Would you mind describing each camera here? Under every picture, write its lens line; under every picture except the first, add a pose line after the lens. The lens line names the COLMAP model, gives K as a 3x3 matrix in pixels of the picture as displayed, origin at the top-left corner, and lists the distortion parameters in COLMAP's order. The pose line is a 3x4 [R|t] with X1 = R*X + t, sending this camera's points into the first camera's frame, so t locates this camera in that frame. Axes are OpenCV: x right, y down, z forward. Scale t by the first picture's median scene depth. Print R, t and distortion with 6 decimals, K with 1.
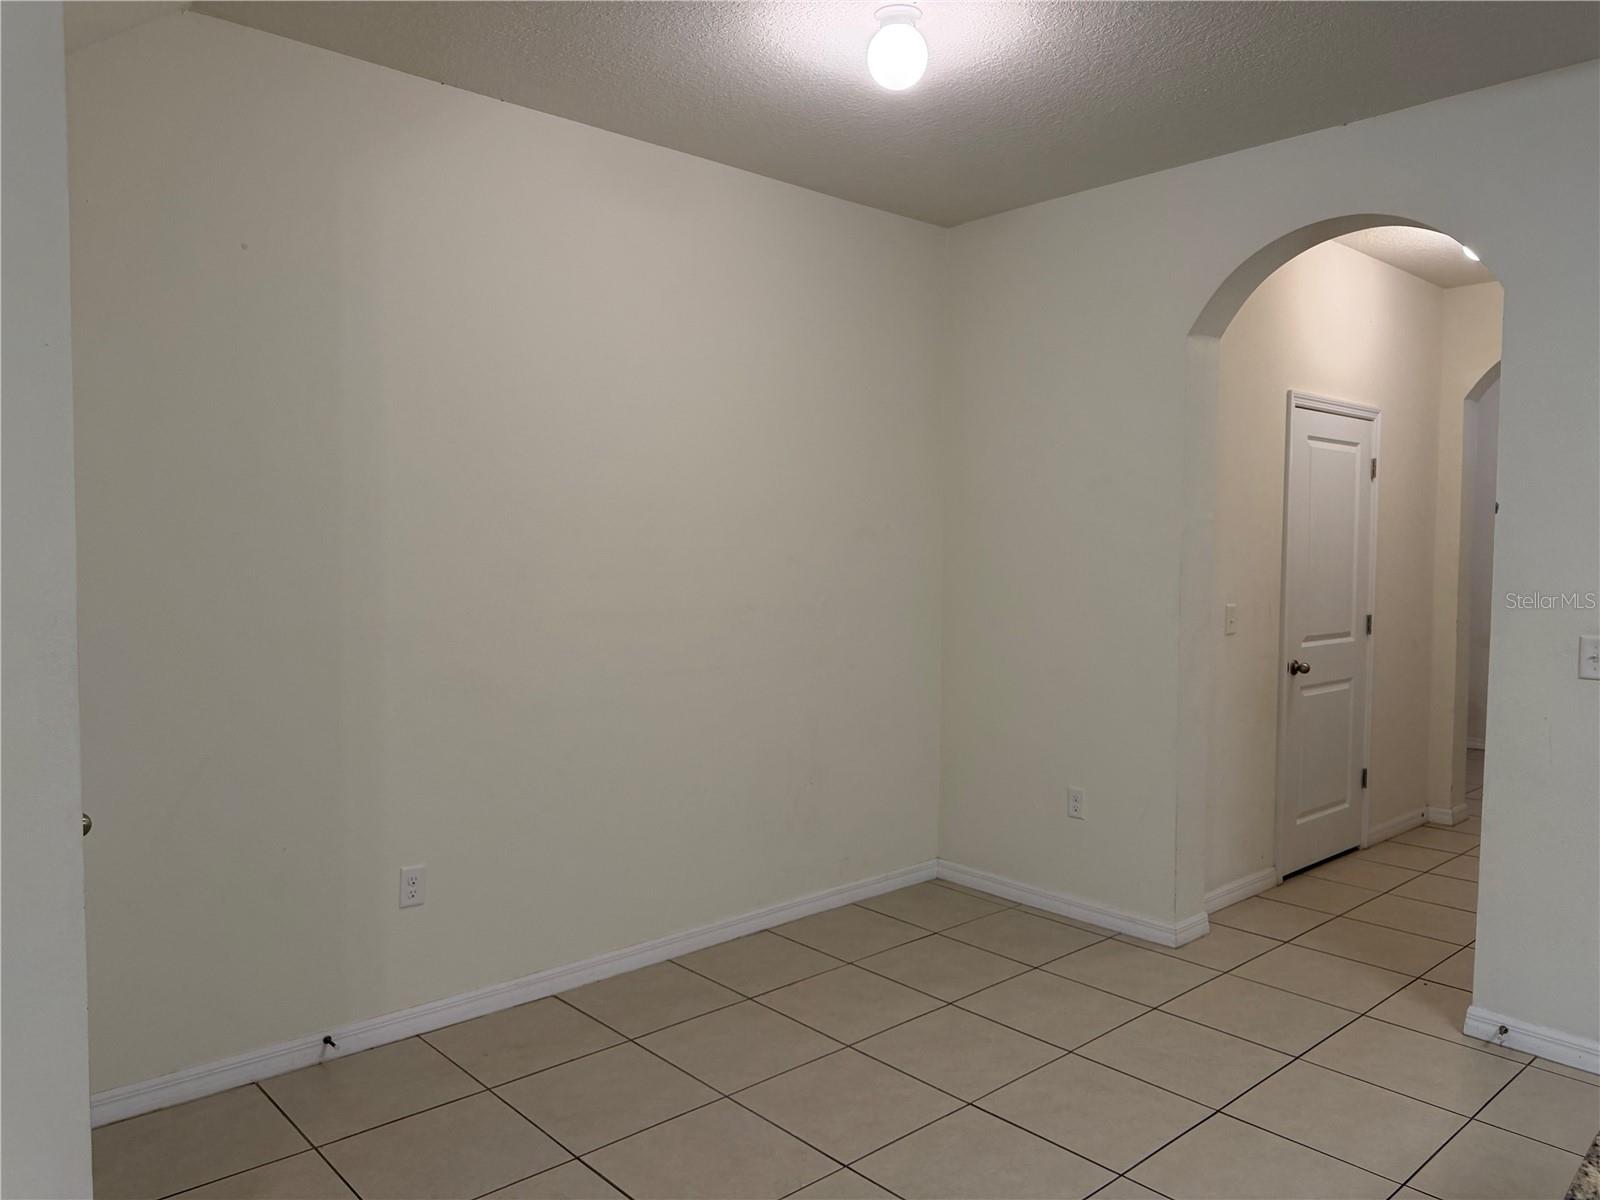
lens RADIAL K [[1118.9, 0, 801.9], [0, 1118.9, 606.3], [0, 0, 1]] dist [0.121651, -0.175341]
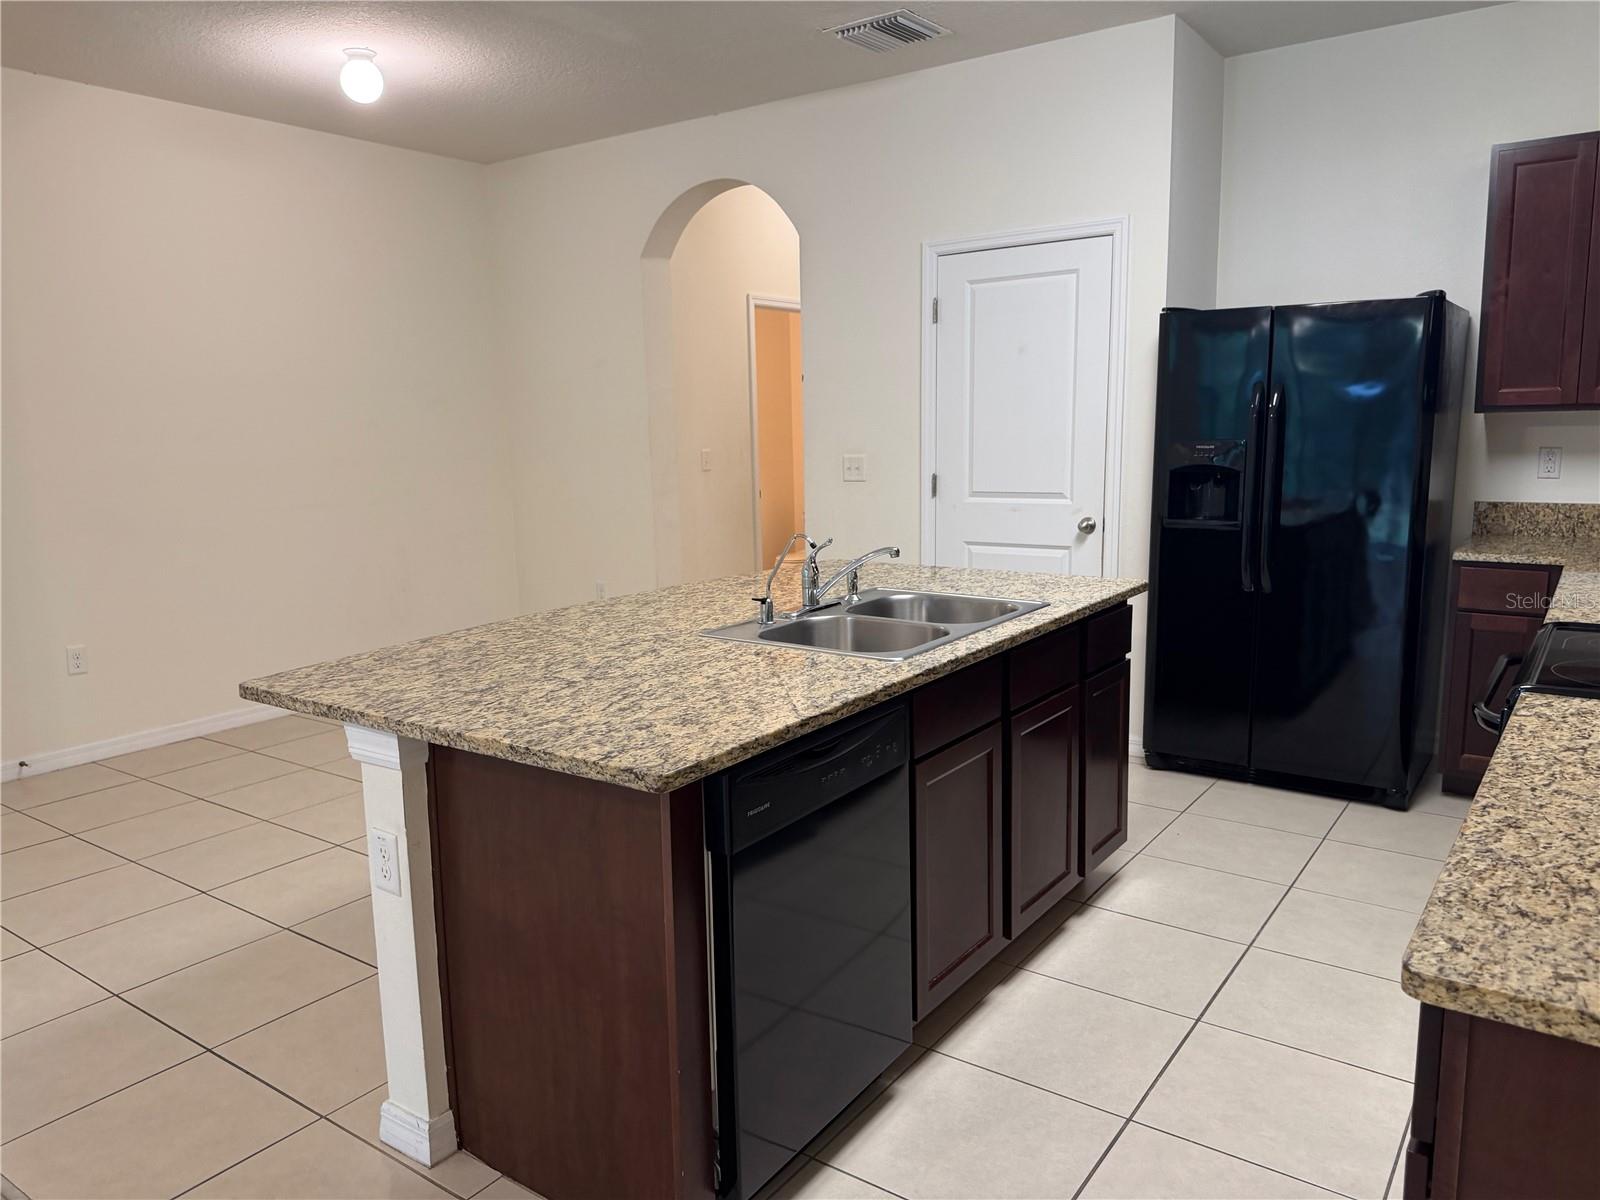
lens RADIAL K [[1125.1, 0, 799.7], [0, 1125.1, 608.2], [0, 0, 1]] dist [0.104349, -0.119439]
pose [[0.978589, -0.061601, 0.196390, 0.262116], [0.039512, 0.992640, 0.114474, 0.052258], [-0.201996, -0.104264, 0.973821, -0.571806]]
